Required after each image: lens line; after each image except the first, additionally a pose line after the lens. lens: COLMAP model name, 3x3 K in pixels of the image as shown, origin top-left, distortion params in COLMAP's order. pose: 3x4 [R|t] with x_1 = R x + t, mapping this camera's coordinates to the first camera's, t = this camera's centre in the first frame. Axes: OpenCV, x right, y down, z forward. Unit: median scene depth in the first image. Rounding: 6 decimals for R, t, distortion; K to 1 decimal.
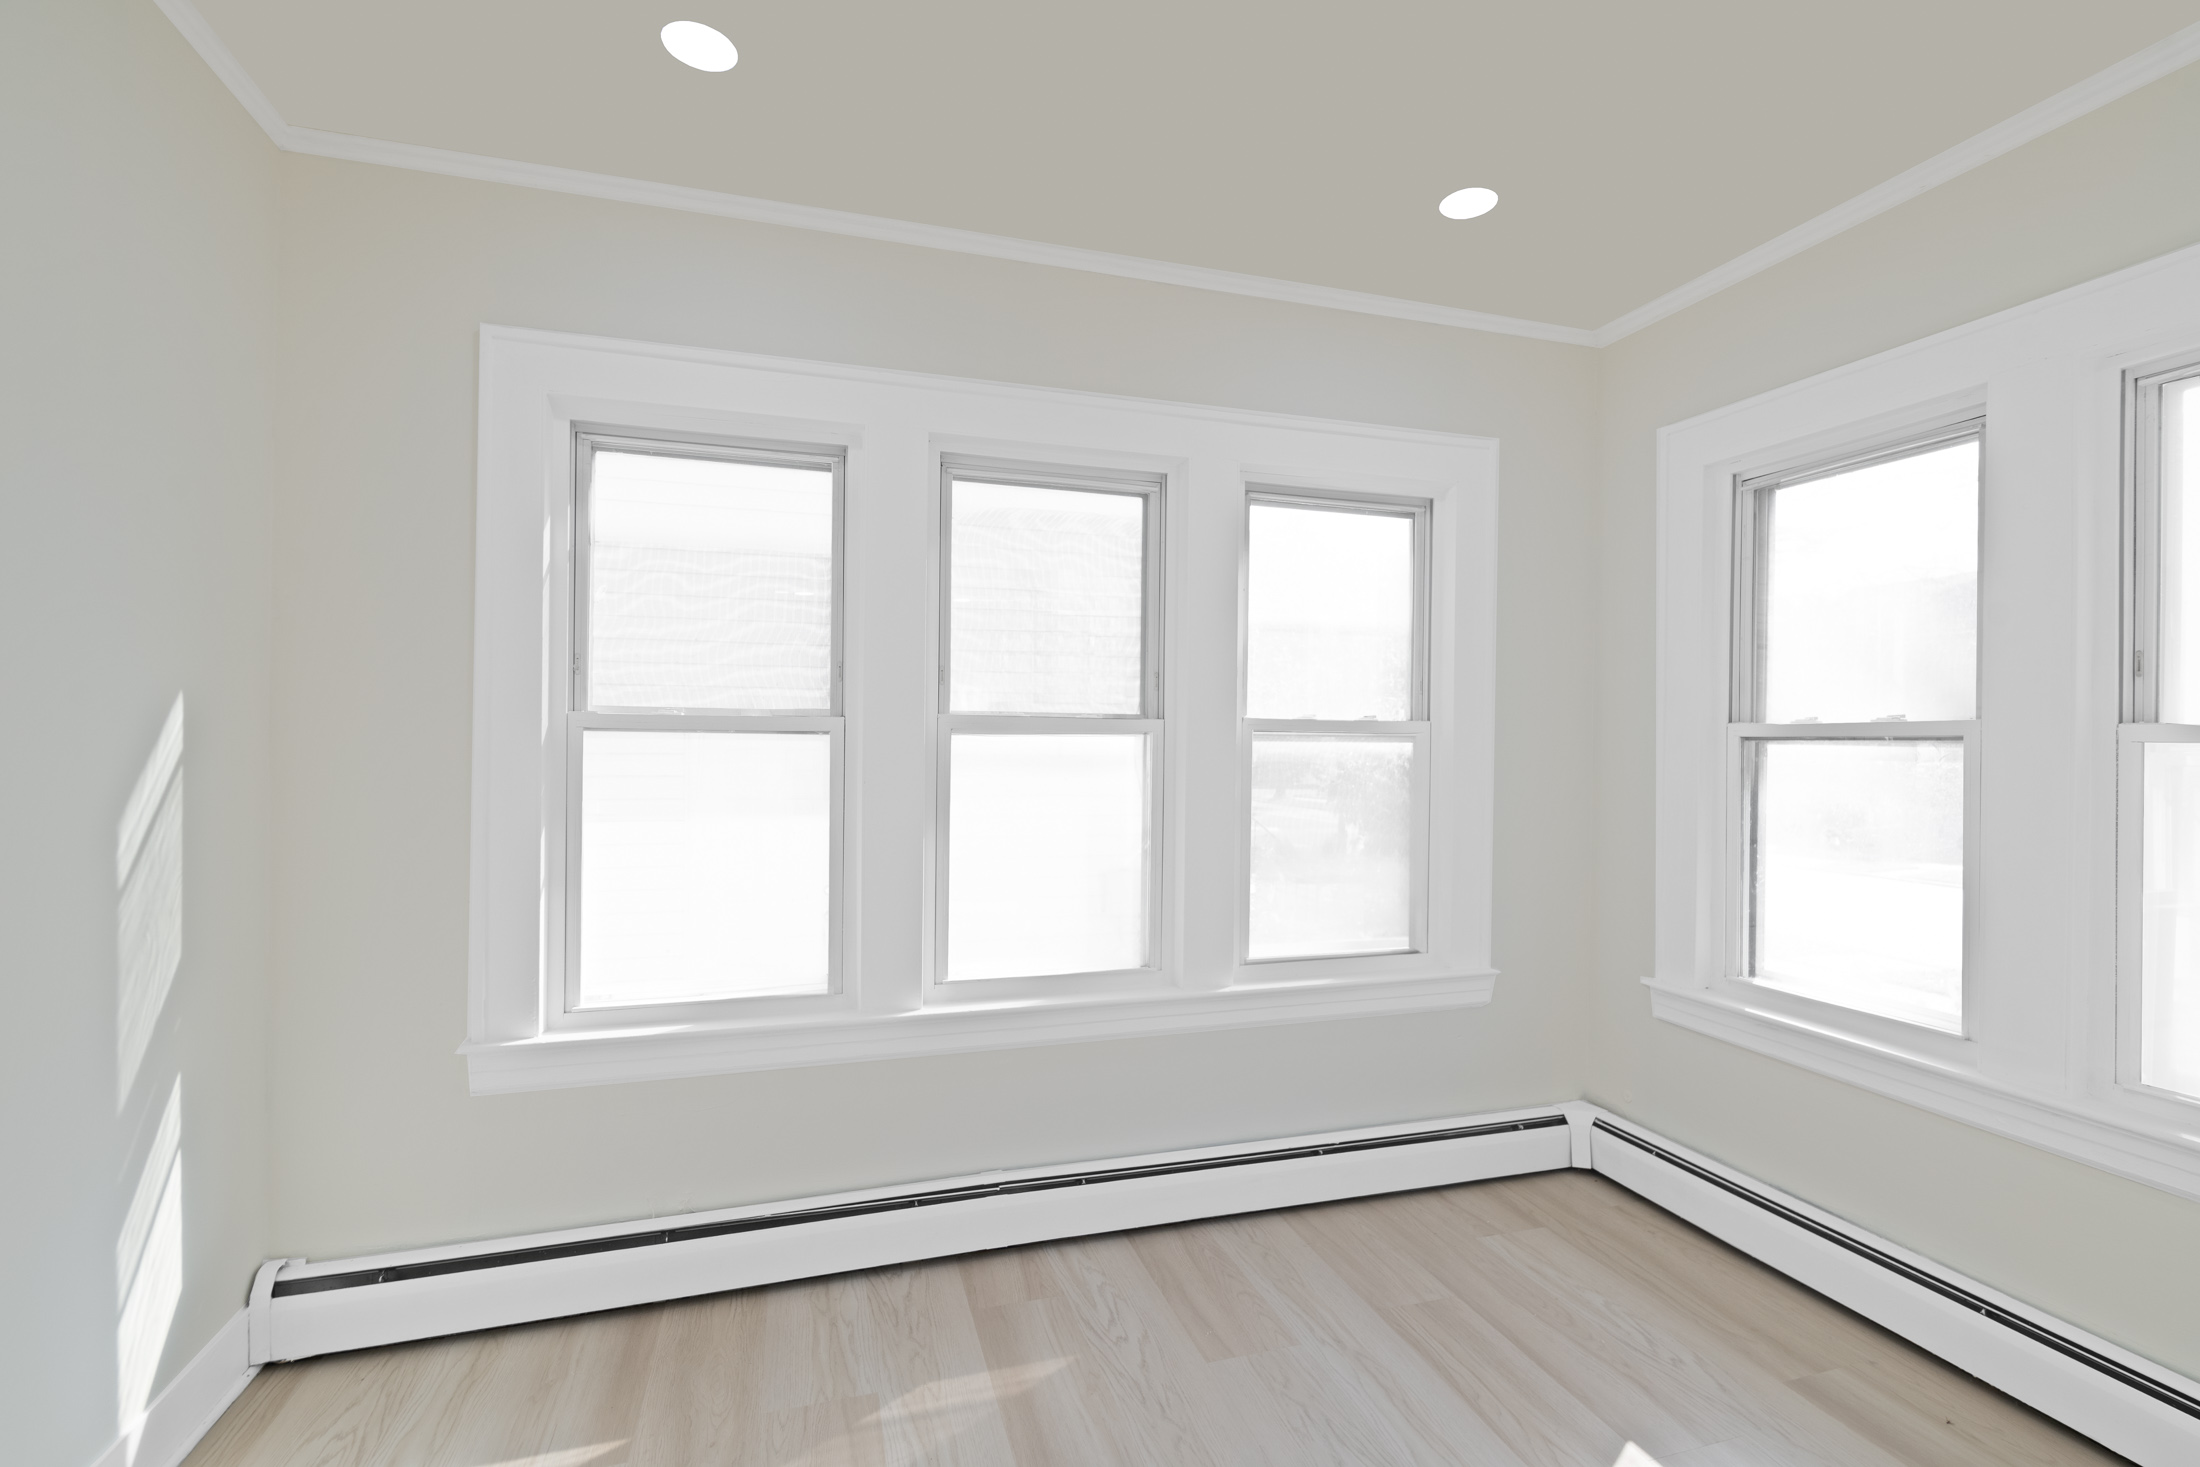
lens RADIAL K [[1006.7, 0, 1125.7], [0, 1006.7, 748.5], [0, 0, 1]] dist [-0.000123, -0.000656]
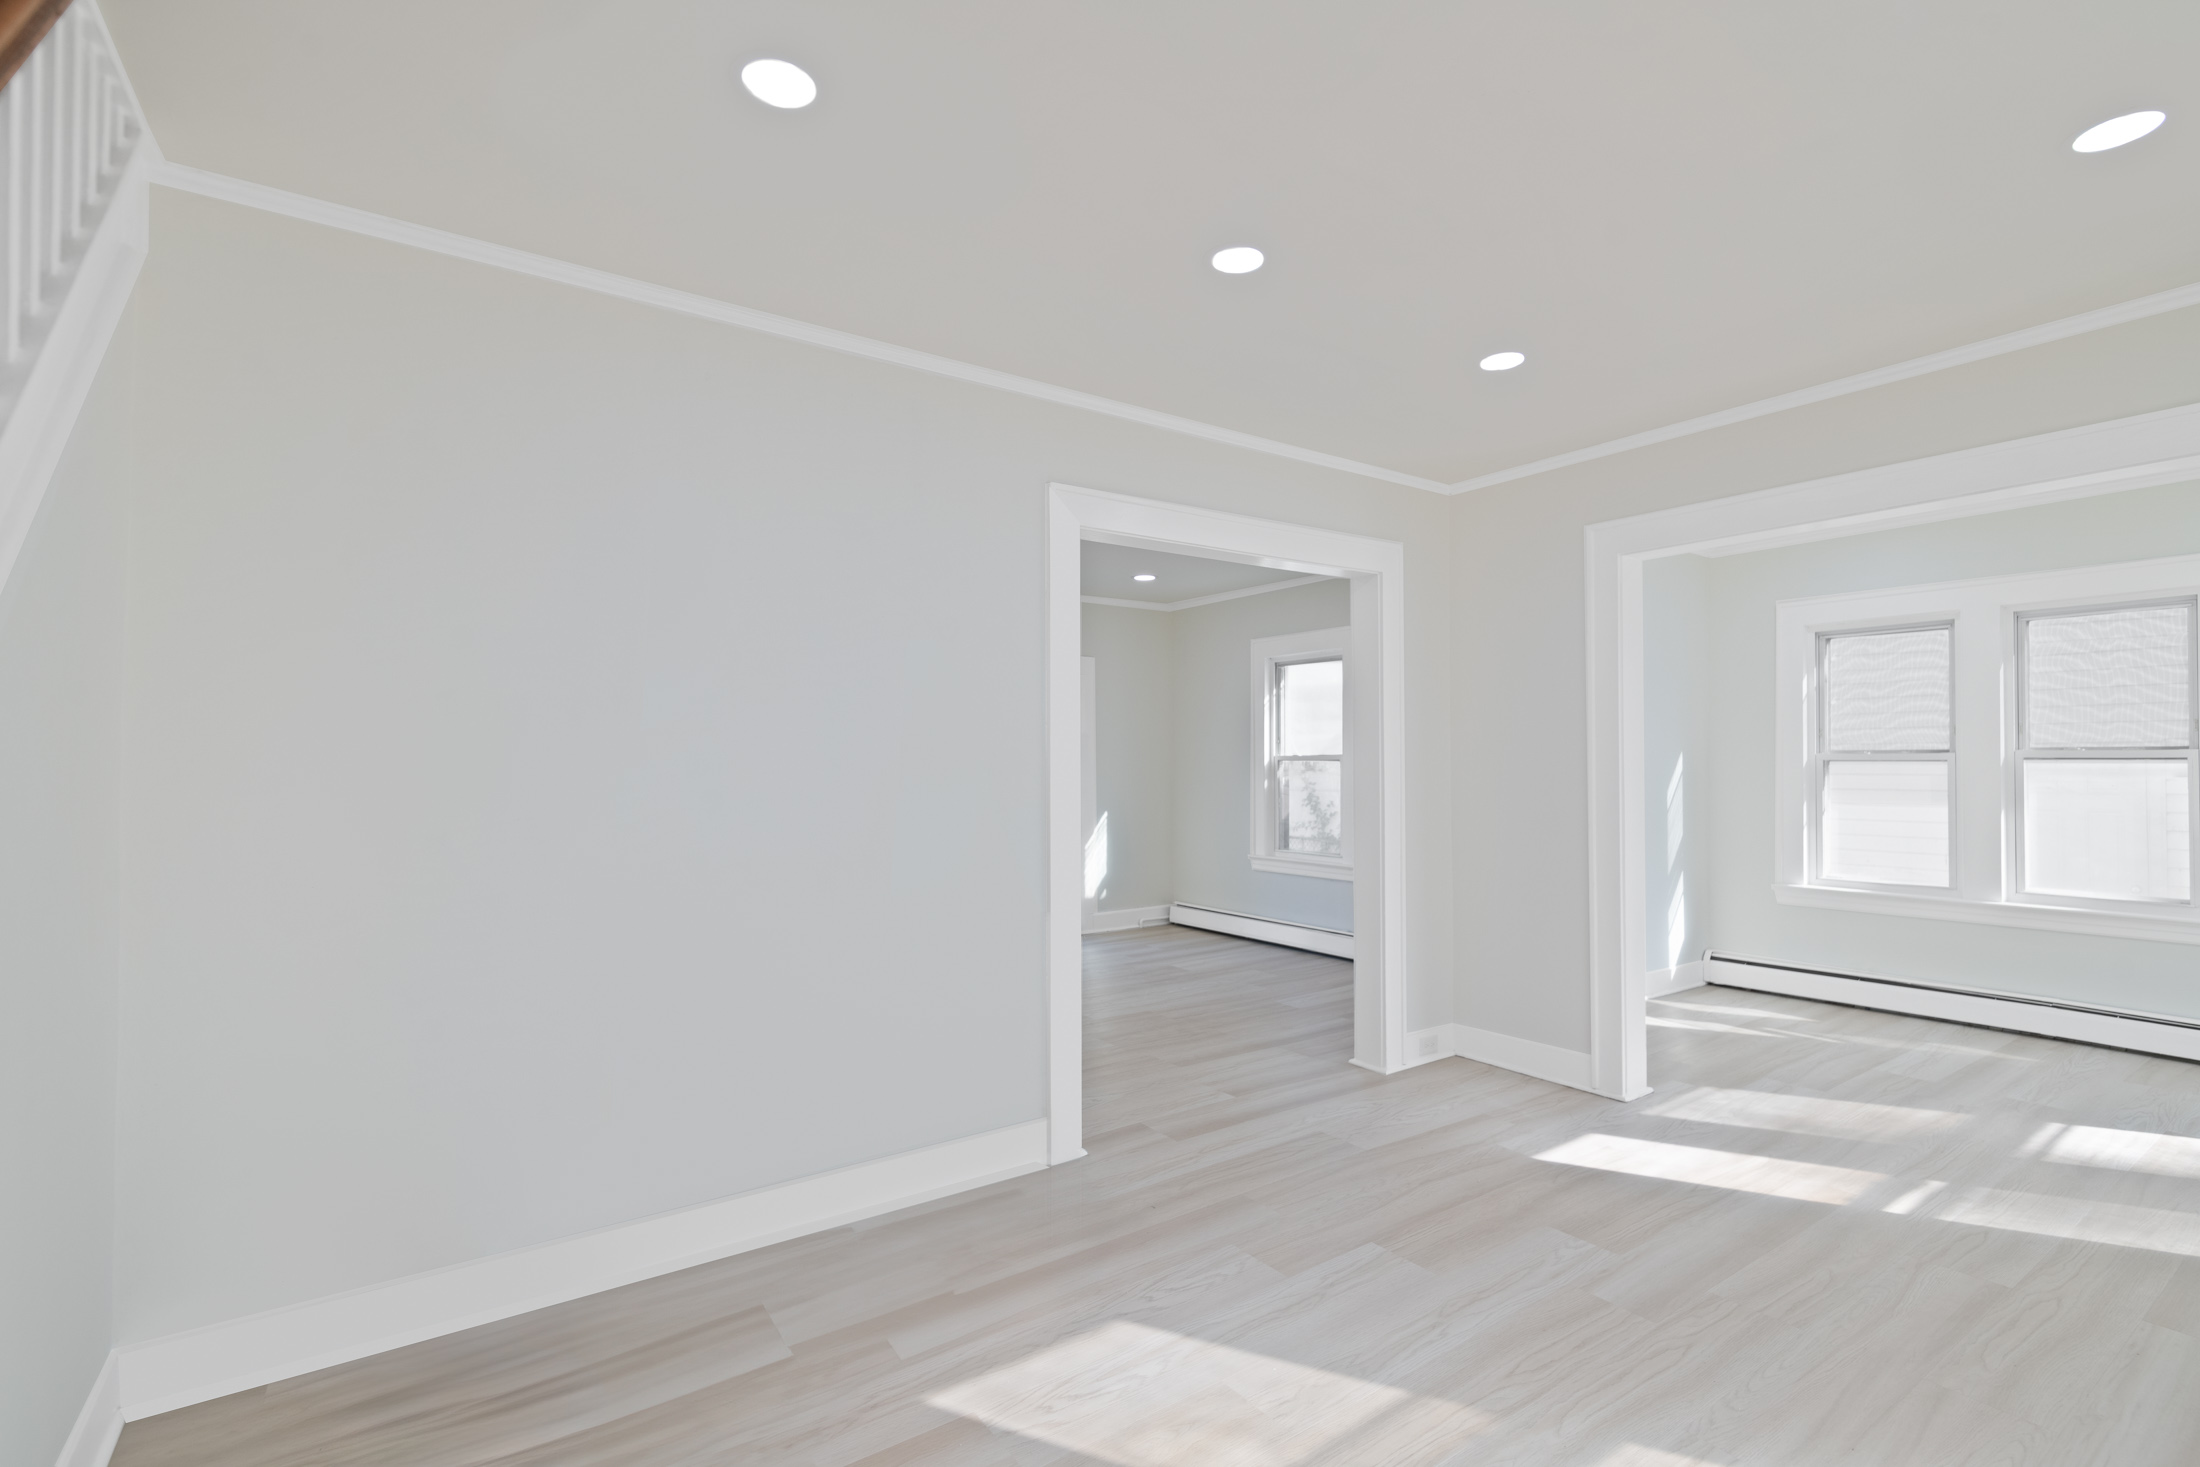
lens RADIAL K [[1006.7, 0, 1125.7], [0, 1006.7, 748.5], [0, 0, 1]] dist [-0.000123, -0.000656]
pose [[0.305844, -0.025801, -0.951732, 1.235277], [-0.004657, 0.999580, -0.028595, 0.029150], [0.952070, 0.013178, 0.305596, -1.312112]]
